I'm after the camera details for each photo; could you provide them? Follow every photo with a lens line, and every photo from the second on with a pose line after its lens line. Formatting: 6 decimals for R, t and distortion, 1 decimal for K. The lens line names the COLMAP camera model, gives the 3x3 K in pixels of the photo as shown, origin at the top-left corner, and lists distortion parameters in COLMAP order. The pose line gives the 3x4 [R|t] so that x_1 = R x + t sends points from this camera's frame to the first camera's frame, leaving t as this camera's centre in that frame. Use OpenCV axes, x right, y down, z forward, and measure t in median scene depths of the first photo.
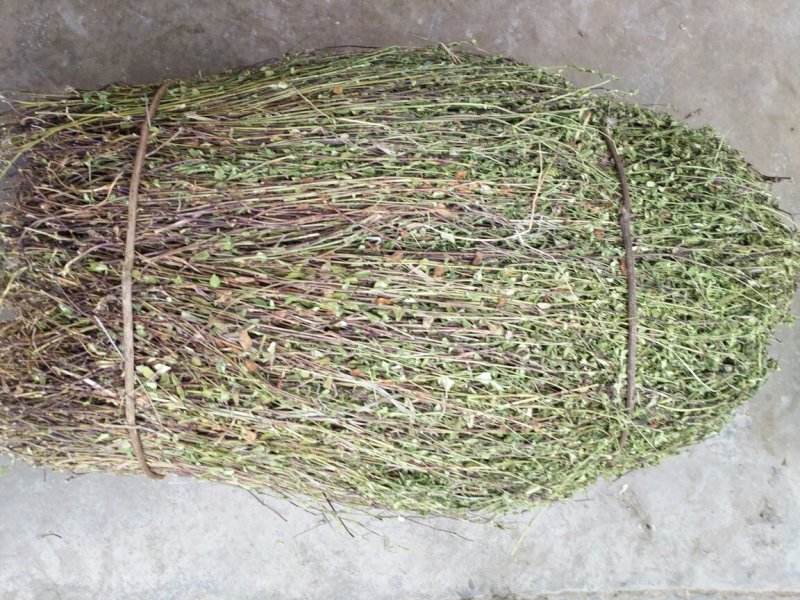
lens RADIAL K [[716.6, 0, 401.2], [0, 716.6, 303.1], [0, 0, 1]] dist [-0.021488, -0.007521]
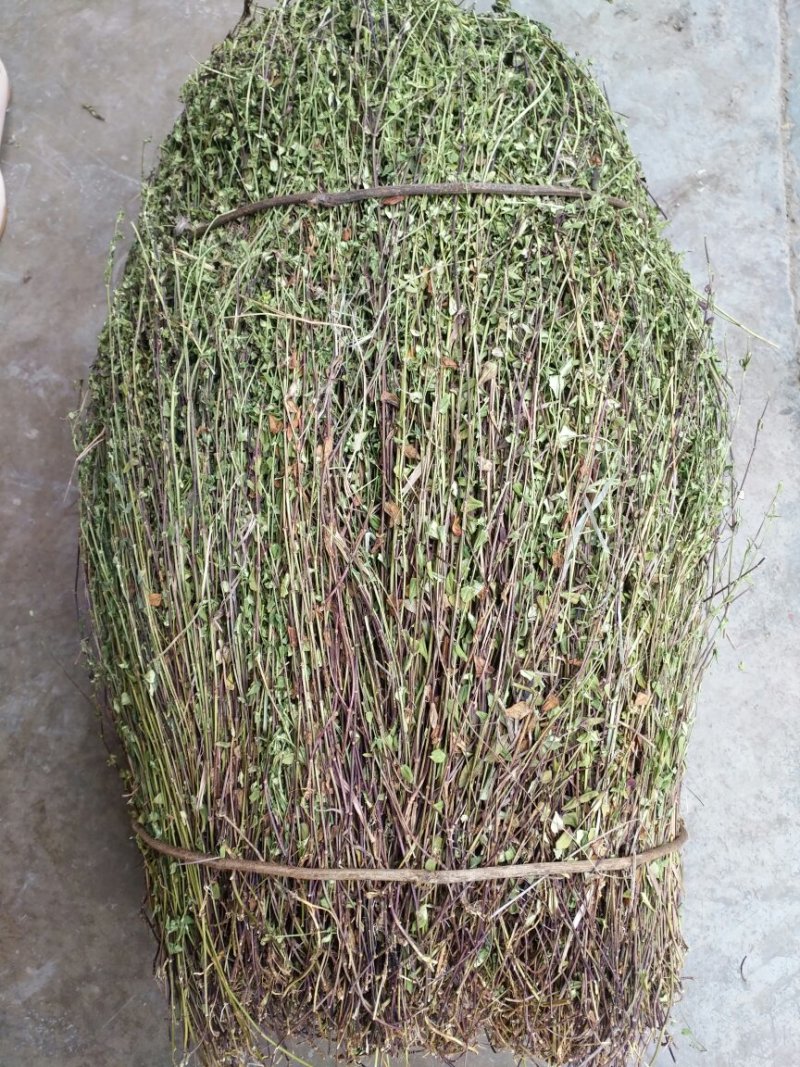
lens RADIAL K [[955.7, 0, 396.9], [0, 955.7, 537.7], [0, 0, 1]] dist [-0.021488, -0.007521]
pose [[-0.027953, -0.999609, -0.000671, -0.033923], [0.997900, -0.027944, 0.058430, -0.116300], [-0.058426, 0.000964, 0.998291, 0.028371]]
